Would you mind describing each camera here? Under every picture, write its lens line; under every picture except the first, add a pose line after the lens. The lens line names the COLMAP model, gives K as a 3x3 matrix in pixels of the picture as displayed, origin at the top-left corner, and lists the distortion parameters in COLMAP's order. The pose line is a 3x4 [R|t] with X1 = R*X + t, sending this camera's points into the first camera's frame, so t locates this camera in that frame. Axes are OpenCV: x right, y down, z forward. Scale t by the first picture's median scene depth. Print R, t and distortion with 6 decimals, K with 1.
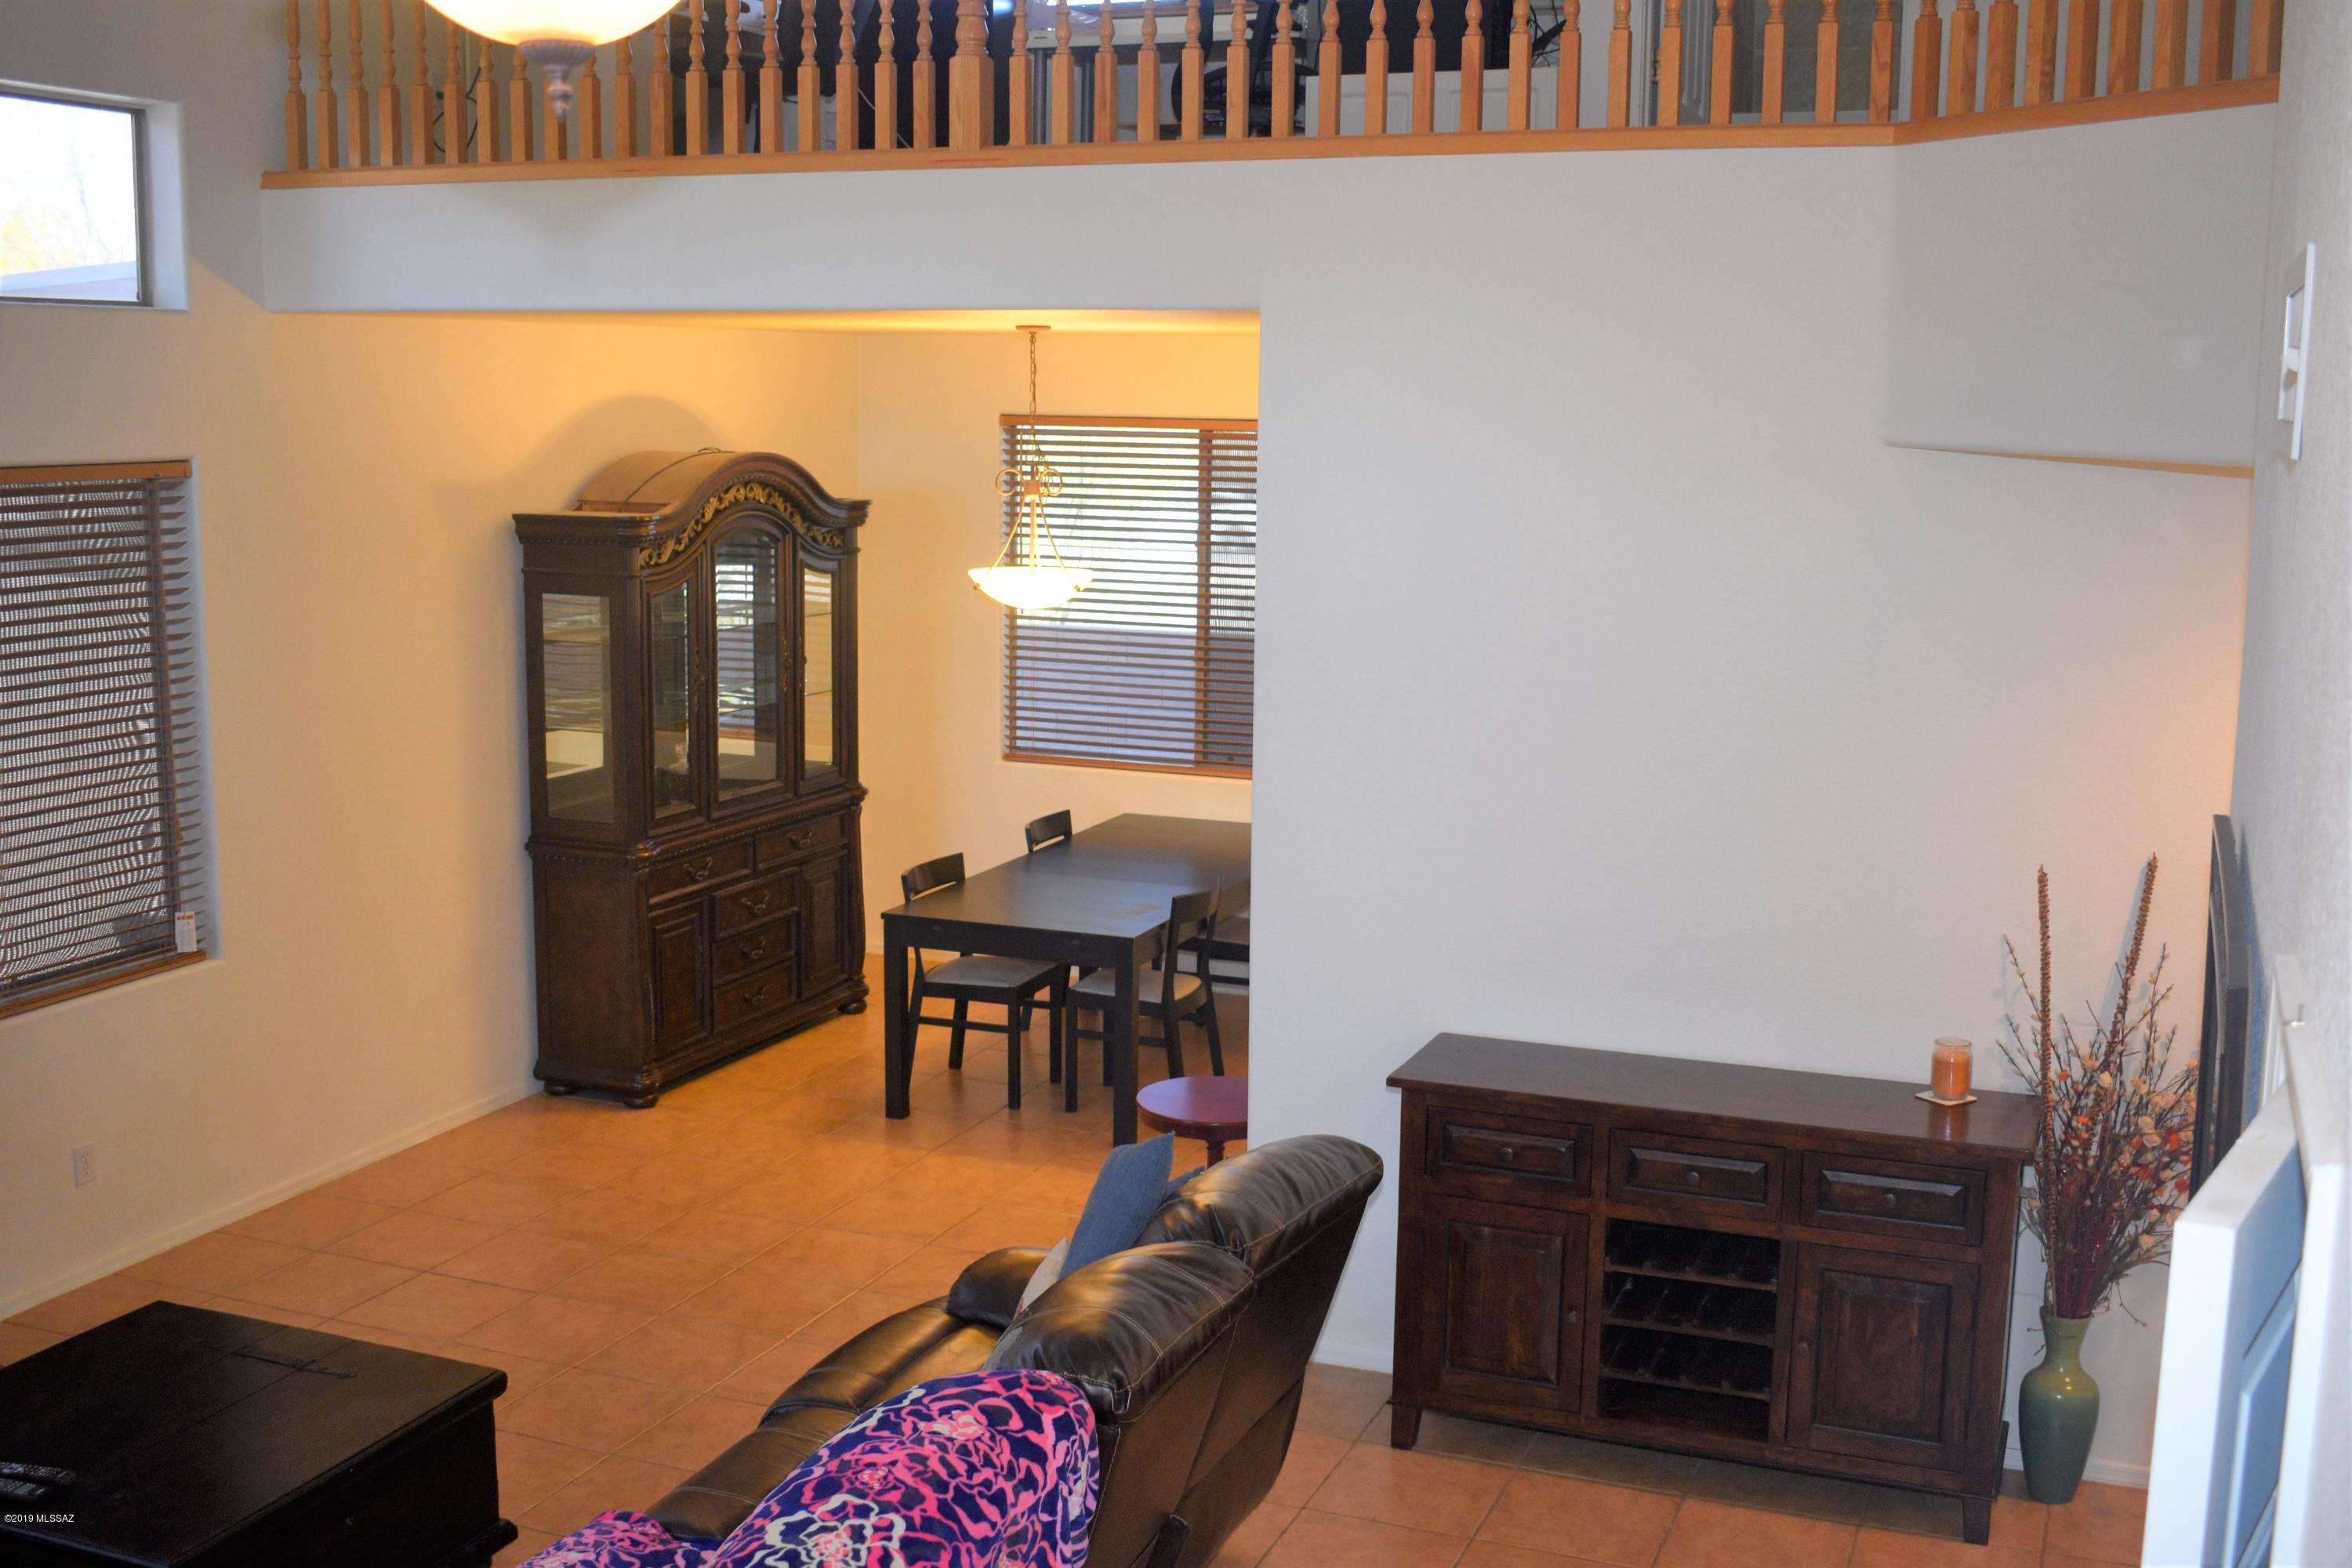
lens RADIAL K [[2468.2, 0, 1178.4], [0, 2468.2, 789.1], [0, 0, 1]] dist [-0.065985, 0.000000]
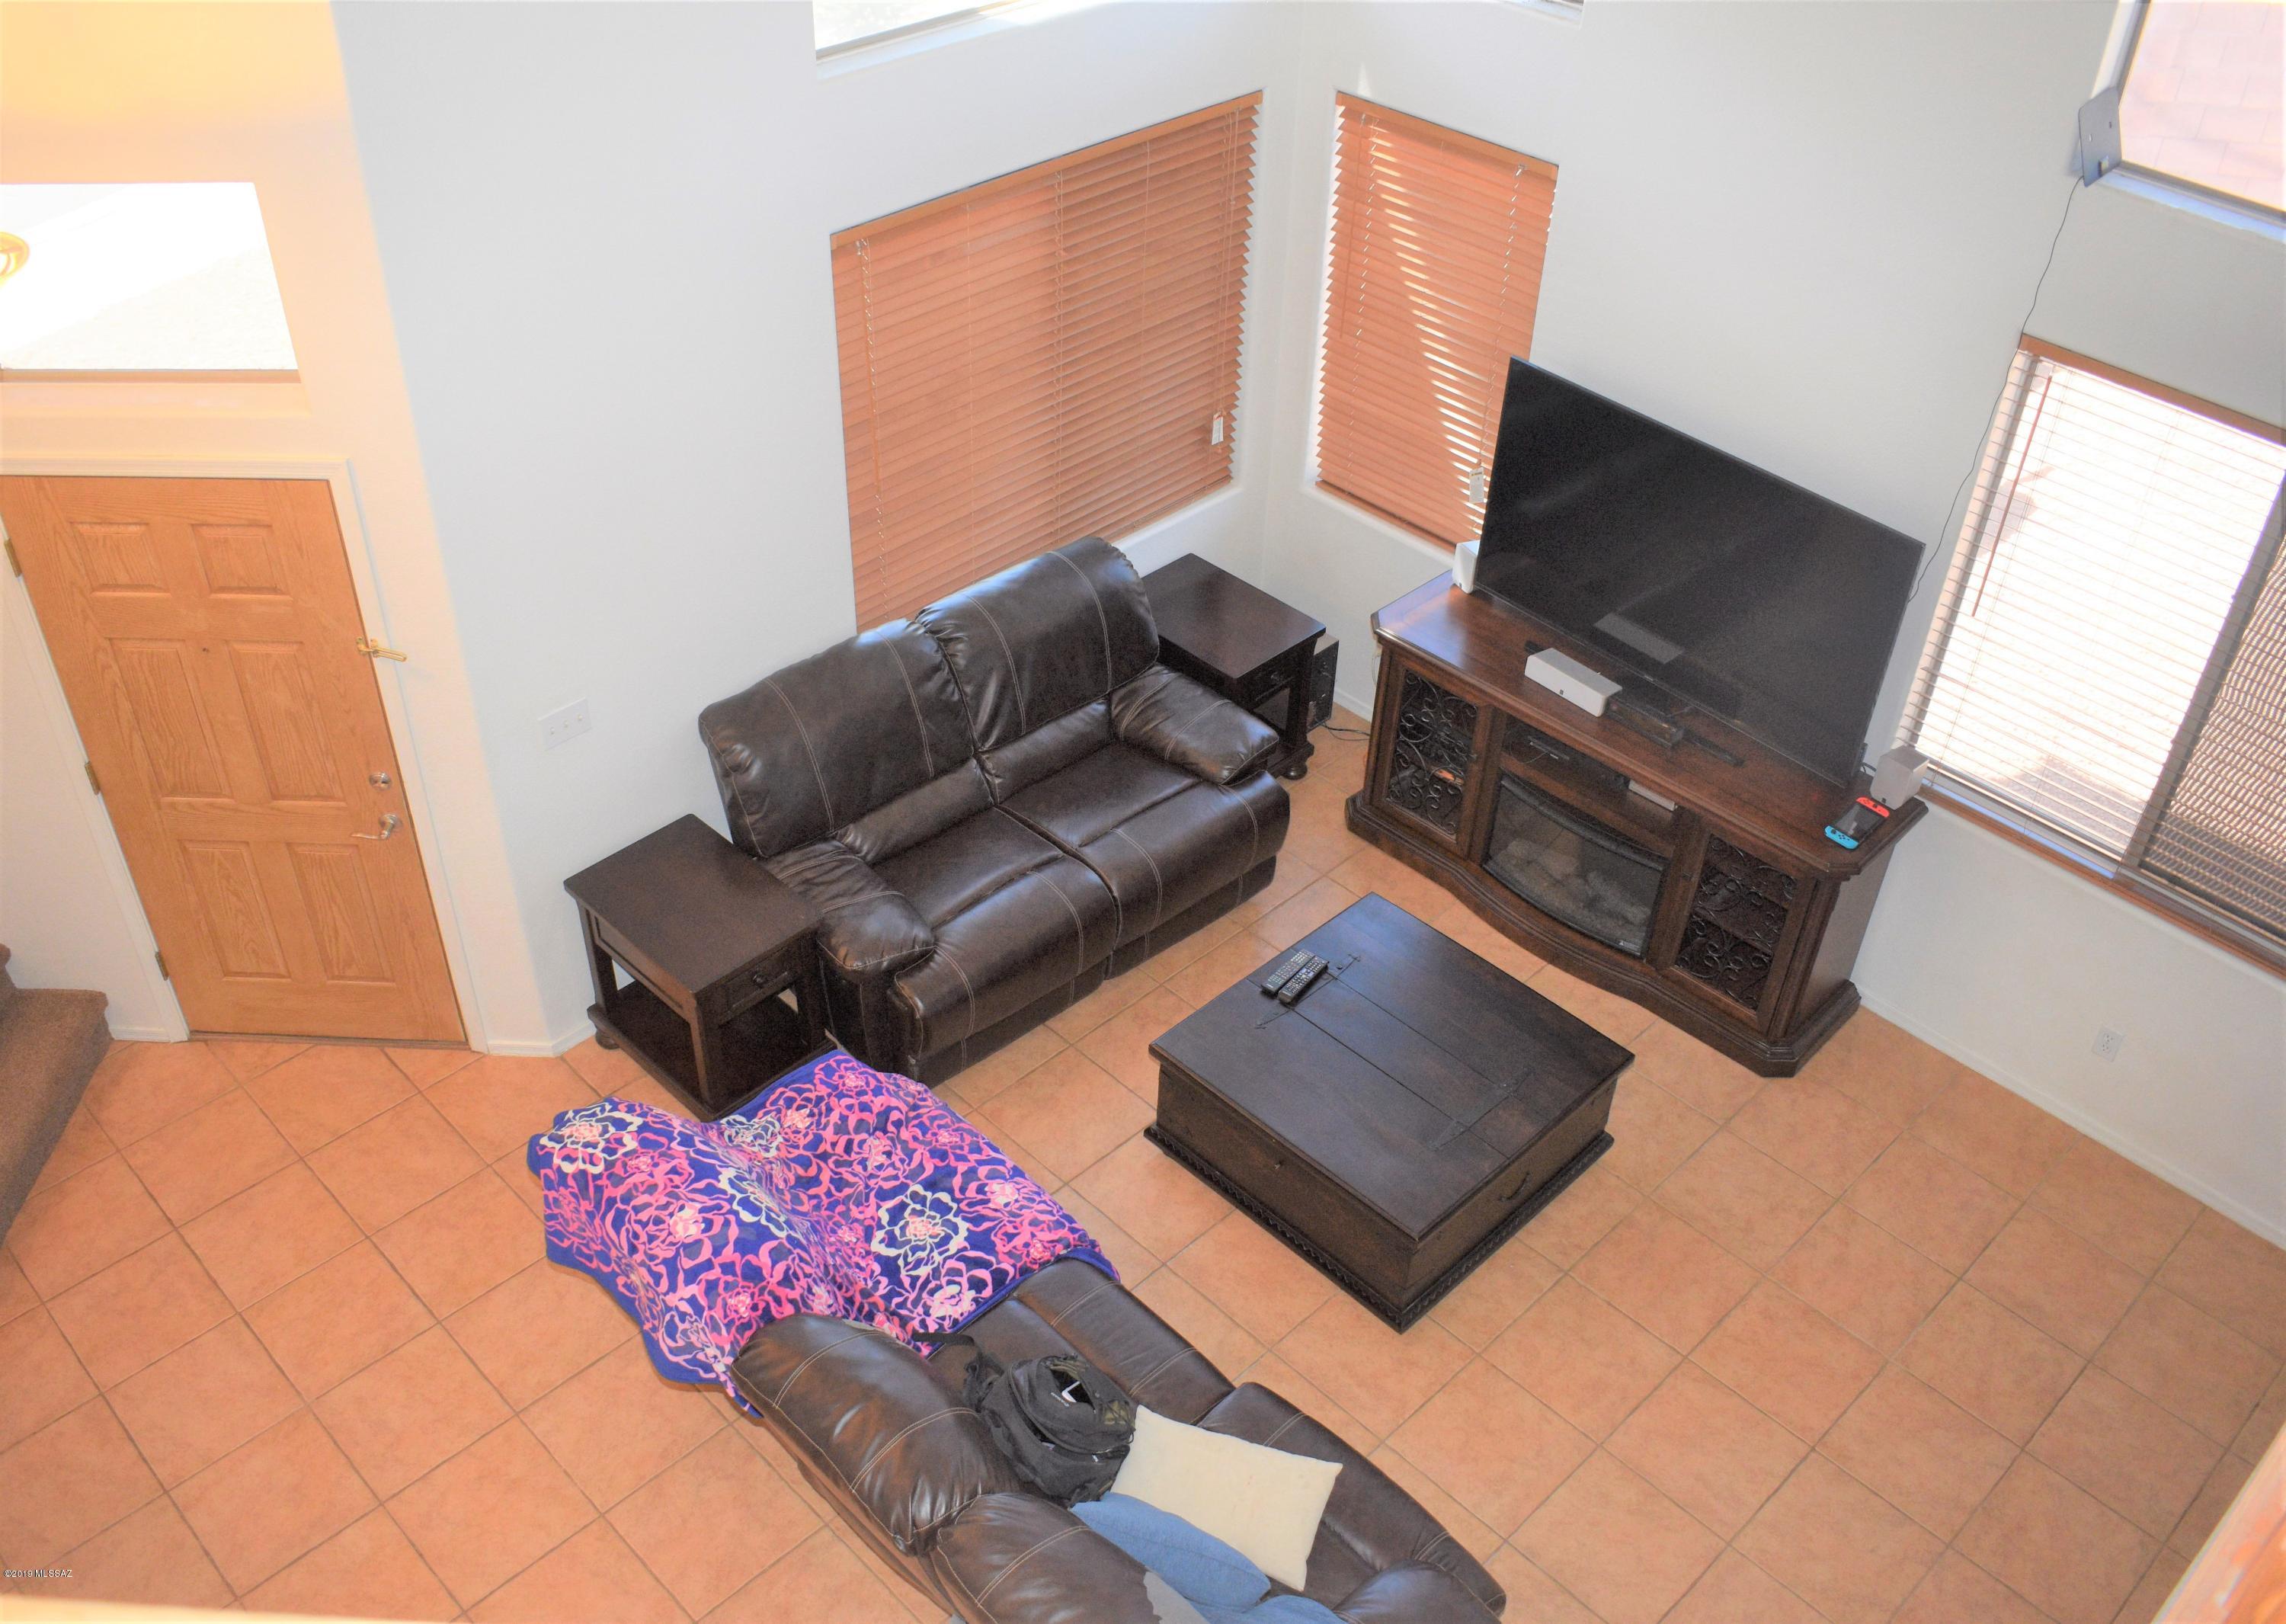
lens RADIAL K [[2047.9, 0, 1076.8], [0, 2047.9, 793.7], [0, 0, 1]] dist [-0.065564, -0.035285]
pose [[-0.416989, 0.556264, -0.718812, 0.361154], [-0.162382, 0.732533, 0.661081, -0.512836], [0.894289, 0.392386, -0.215131, 0.894792]]
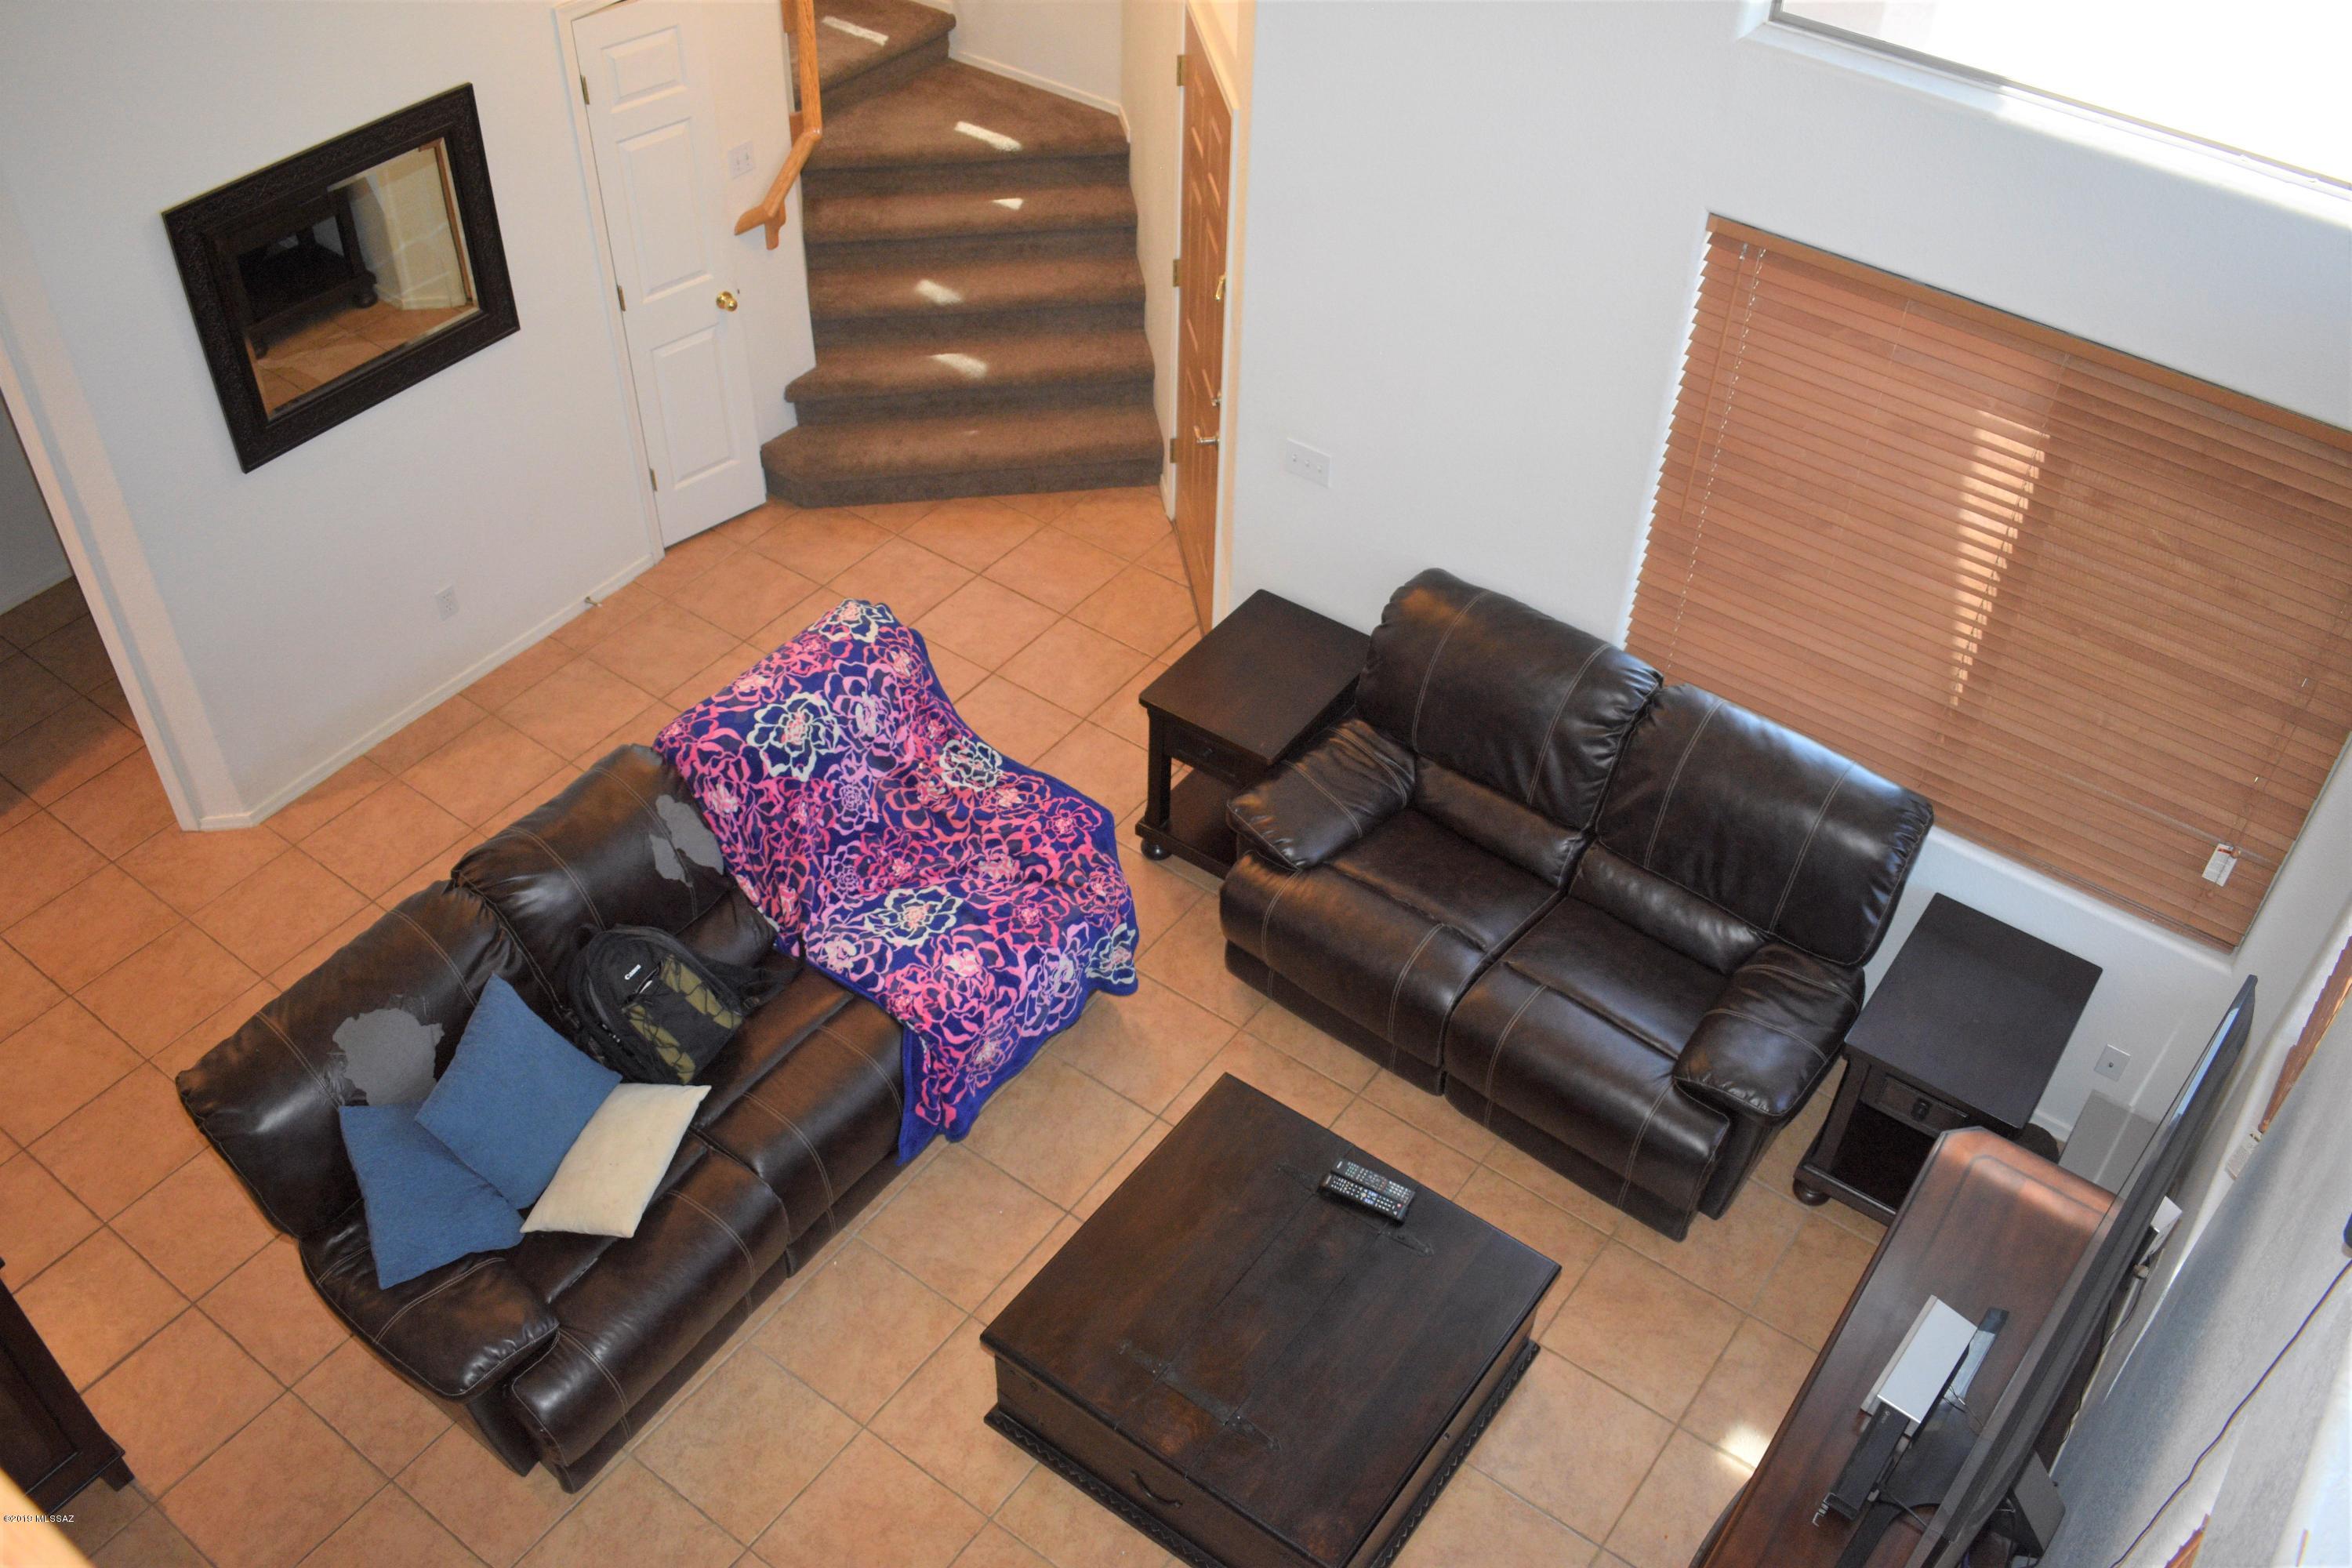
lens RADIAL K [[2028.6, 0, 1208.4], [0, 2028.6, 767.1], [0, 0, 1]] dist [-0.095436, 0.028942]
pose [[-0.971815, -0.185760, 0.145150, -0.413574], [-0.003130, 0.625822, 0.779959, -0.549206], [-0.235723, 0.757522, -0.608765, 1.208840]]
